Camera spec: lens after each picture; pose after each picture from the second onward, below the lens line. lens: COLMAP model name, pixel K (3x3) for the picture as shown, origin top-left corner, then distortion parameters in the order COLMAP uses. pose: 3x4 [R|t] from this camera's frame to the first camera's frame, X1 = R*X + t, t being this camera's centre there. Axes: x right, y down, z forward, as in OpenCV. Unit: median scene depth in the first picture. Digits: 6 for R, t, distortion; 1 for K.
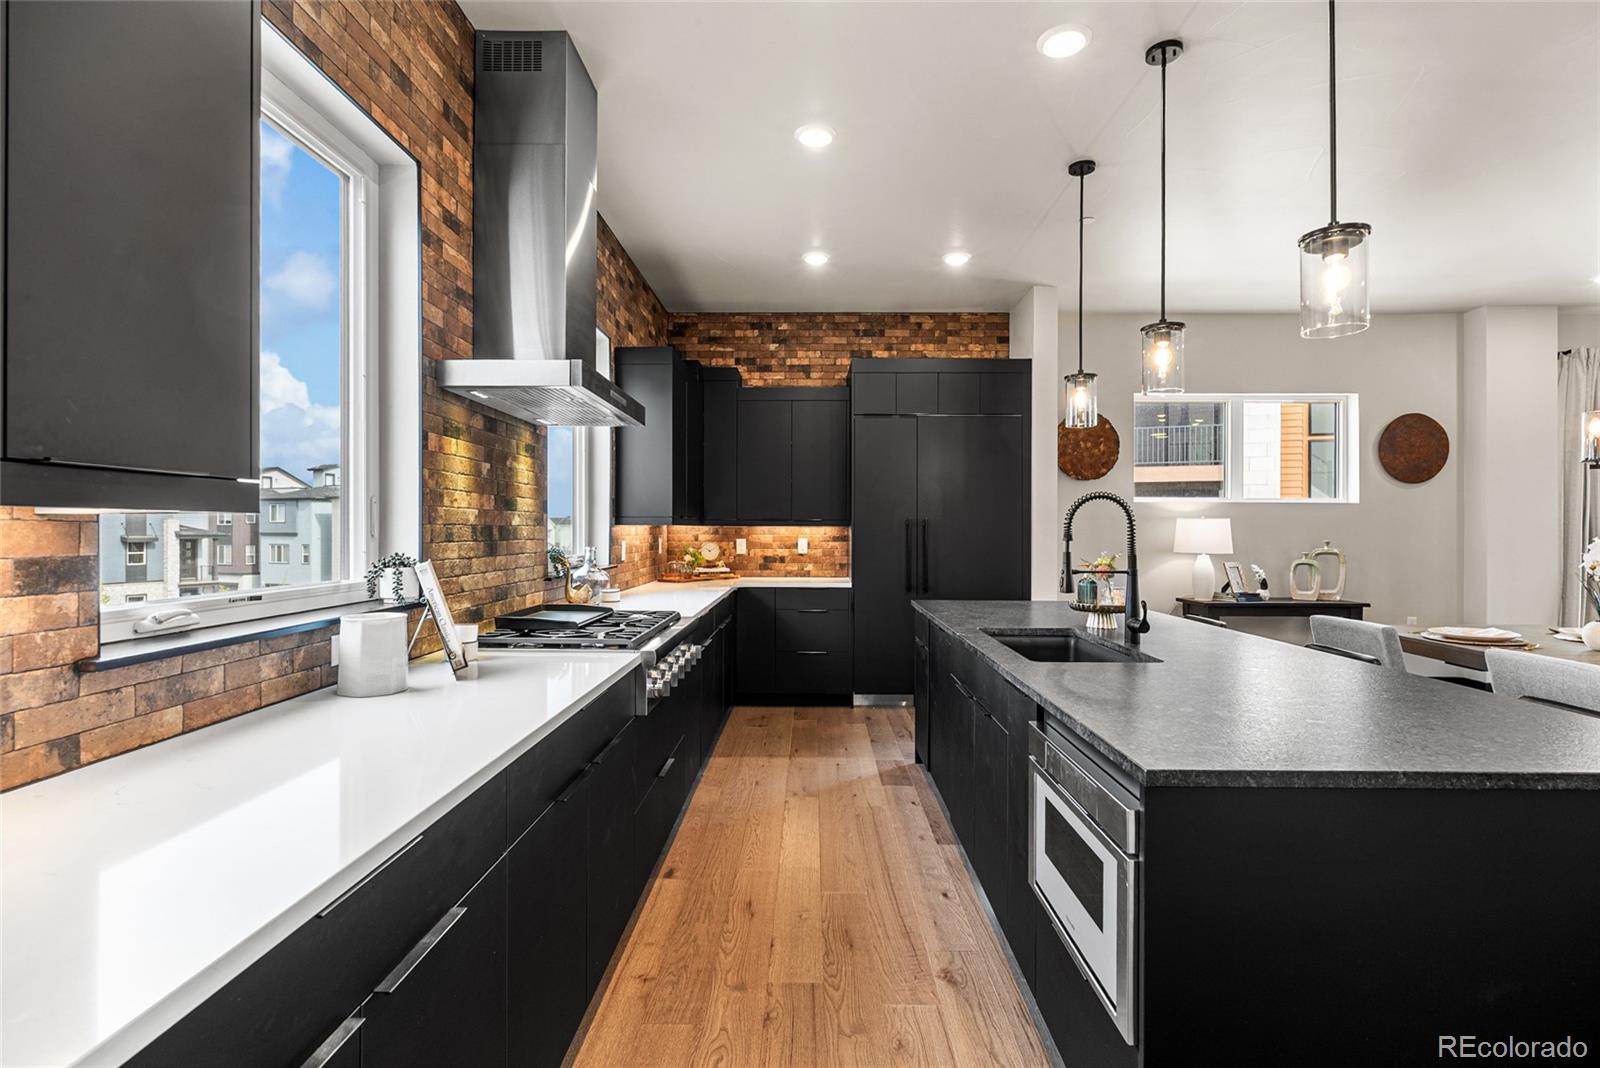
lens RADIAL K [[754.5, 0, 799.9], [0, 754.5, 530.3], [0, 0, 1]] dist [-0.003978, -0.002699]
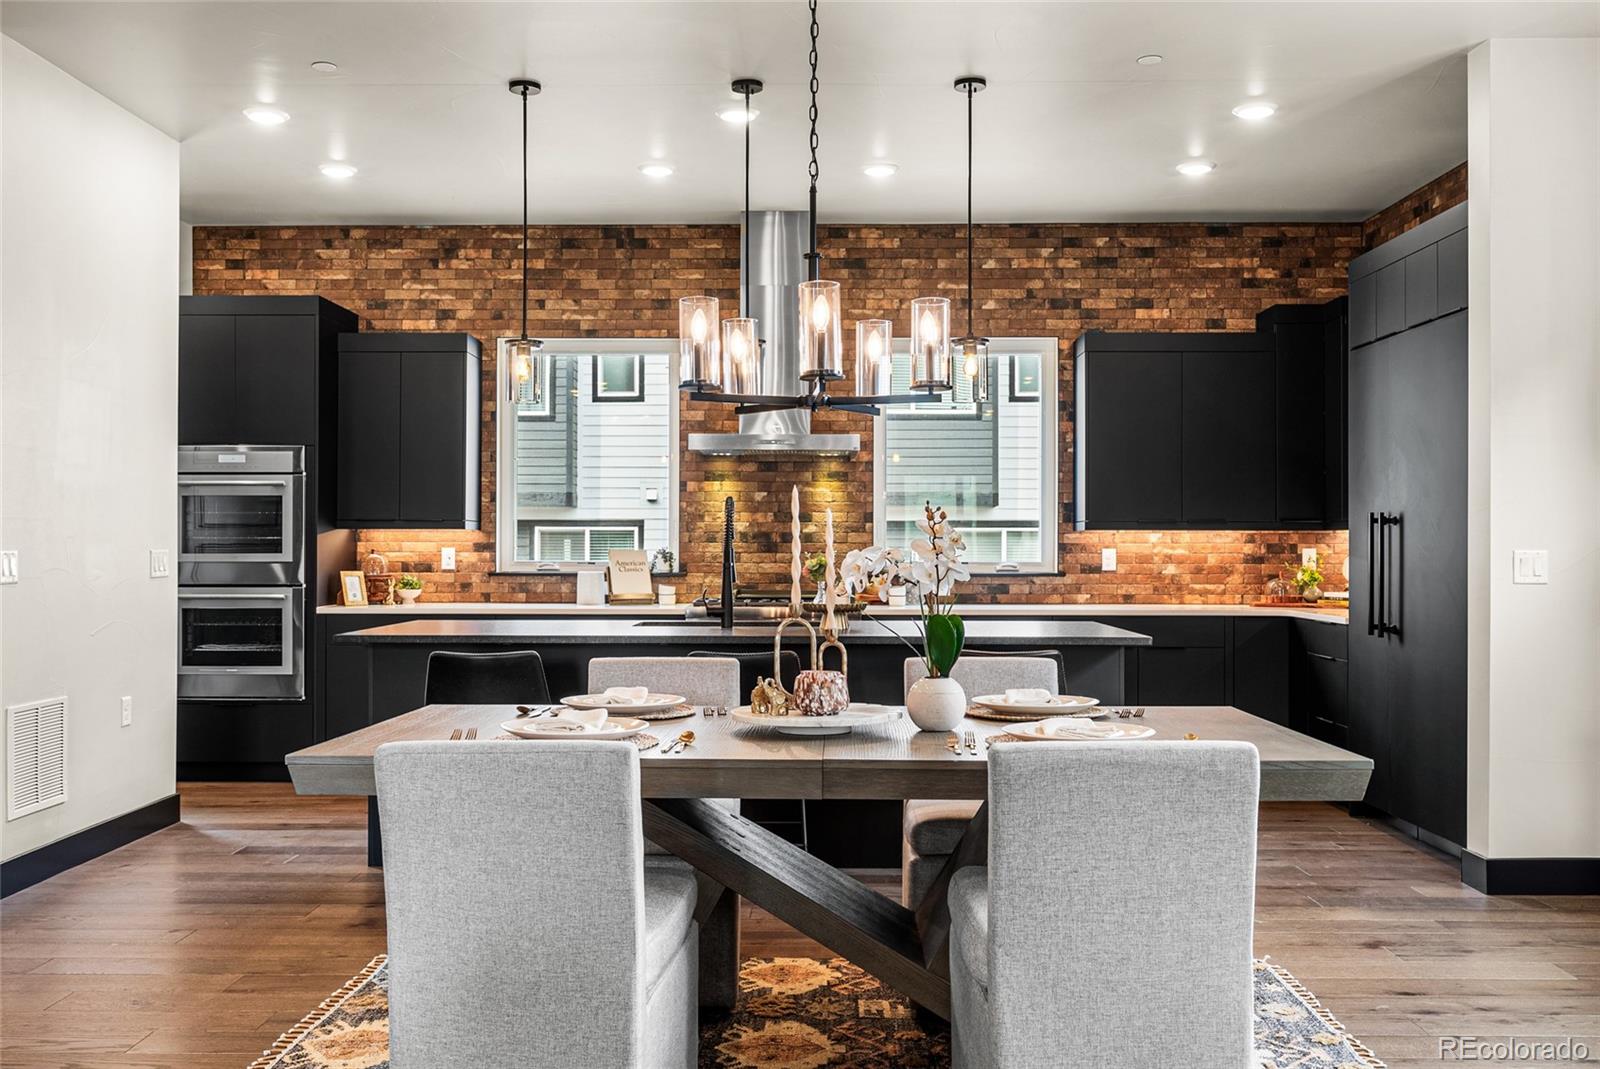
lens RADIAL K [[1432.8, 0, 778.8], [0, 1432.8, 555.5], [0, 0, 1]] dist [-0.010923, 0.021689]
pose [[-0.006738, 0.002233, -0.999975, 1.182812], [-0.003722, 0.999991, 0.002258, 0.015848], [0.999970, 0.003737, -0.006730, 0.495015]]
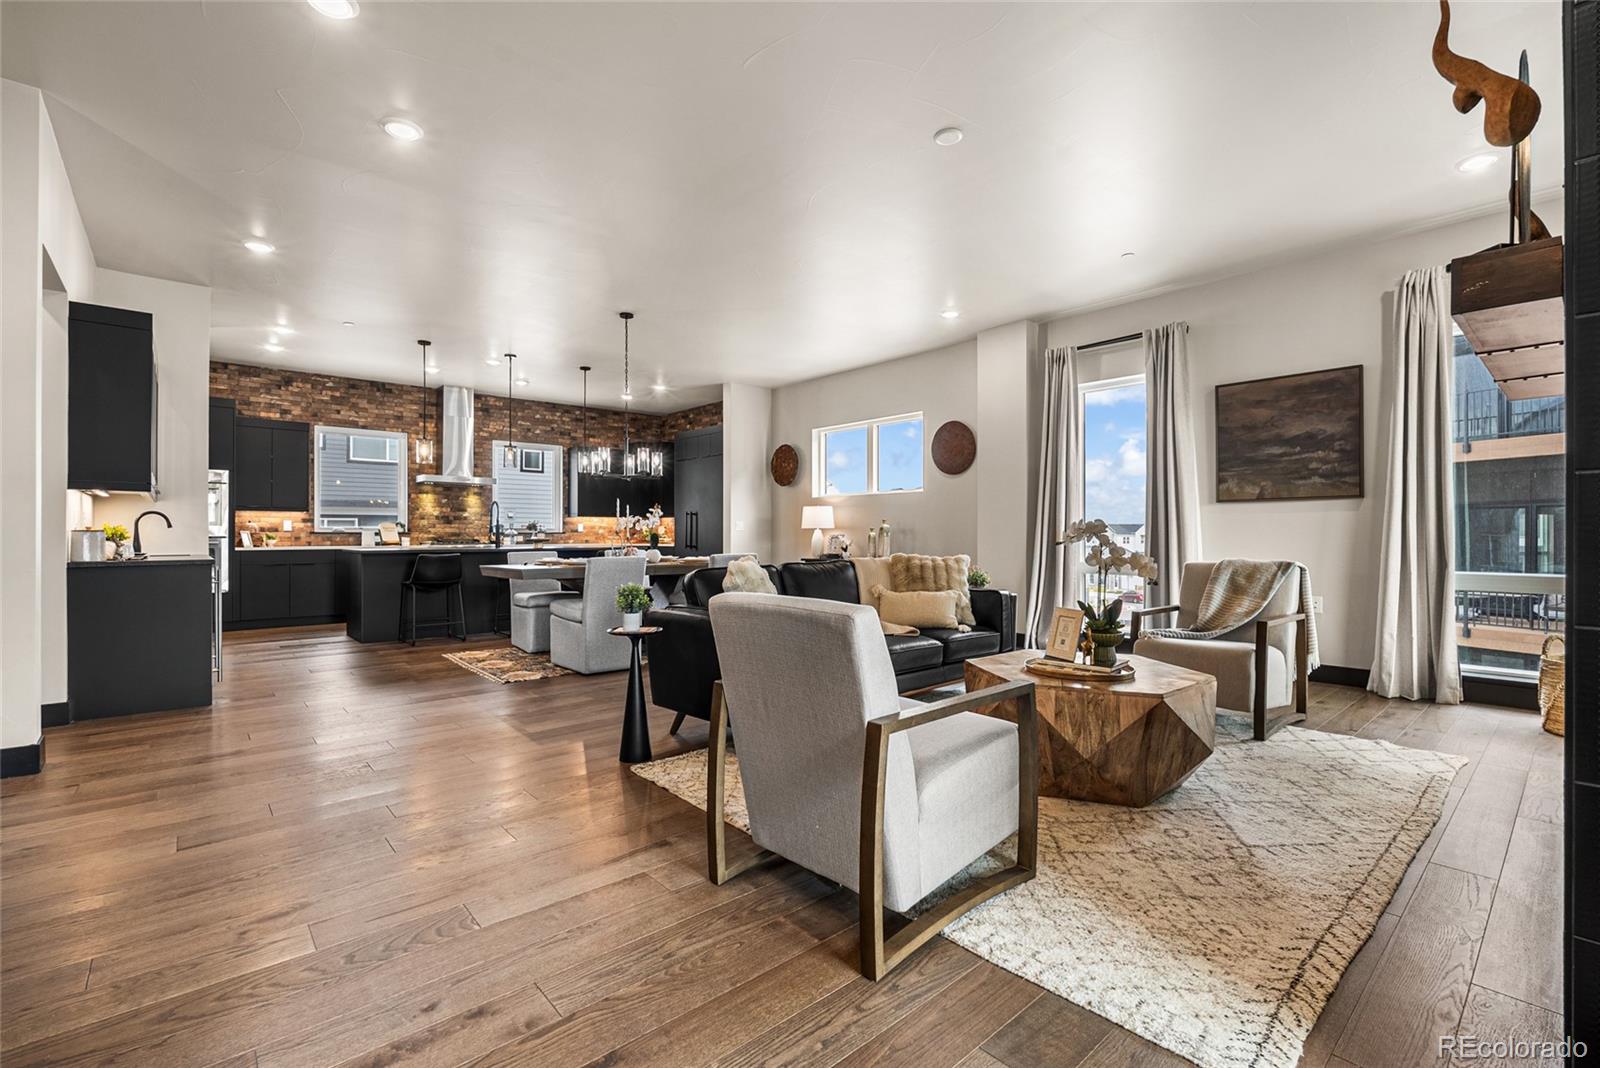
lens RADIAL K [[718.3, 0, 795.3], [0, 718.3, 533.3], [0, 0, 1]] dist [-0.004801, 0.000114]
pose [[0.663346, -0.005170, -0.748295, 1.604259], [0.000426, 0.999979, -0.006531, 0.048671], [0.748313, 0.004013, 0.663334, -0.030462]]
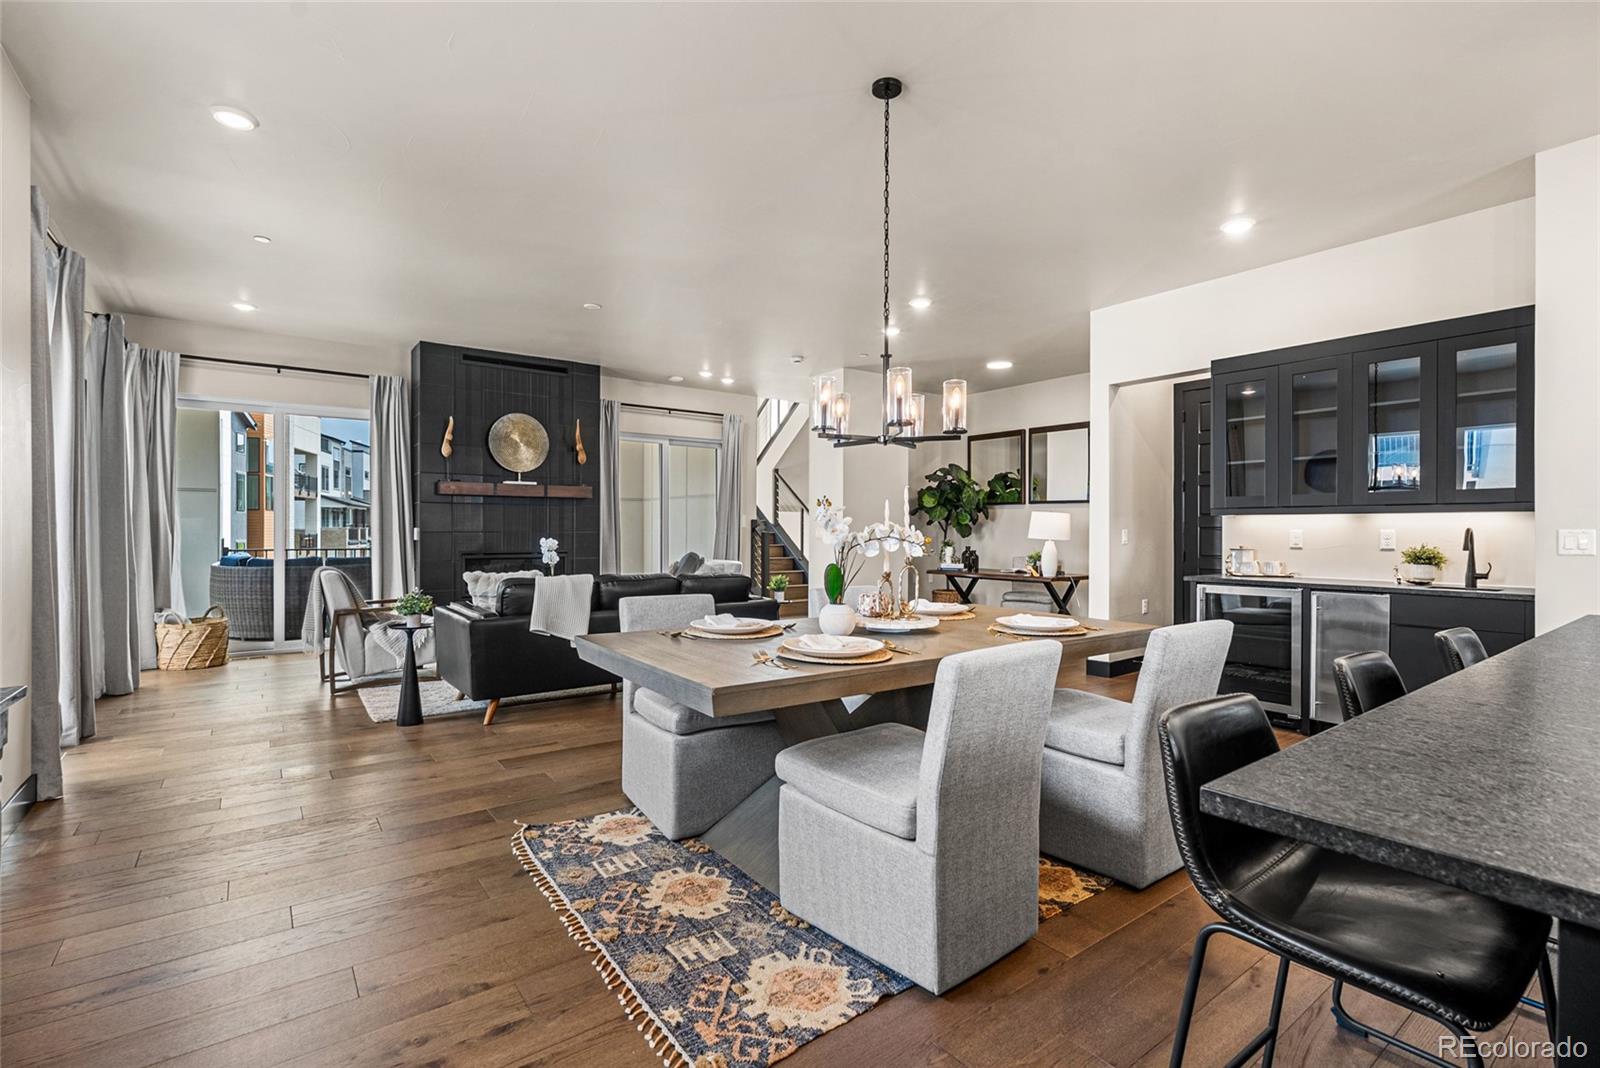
lens RADIAL K [[718.3, 0, 810.6], [0, 718.3, 533.2], [0, 0, 1]] dist [-0.004801, 0.000114]
pose [[-0.614691, -0.009263, 0.788714, 0.242460], [-0.002565, 0.999949, 0.009745, 0.014388], [-0.788764, 0.003967, -0.614684, 0.850563]]
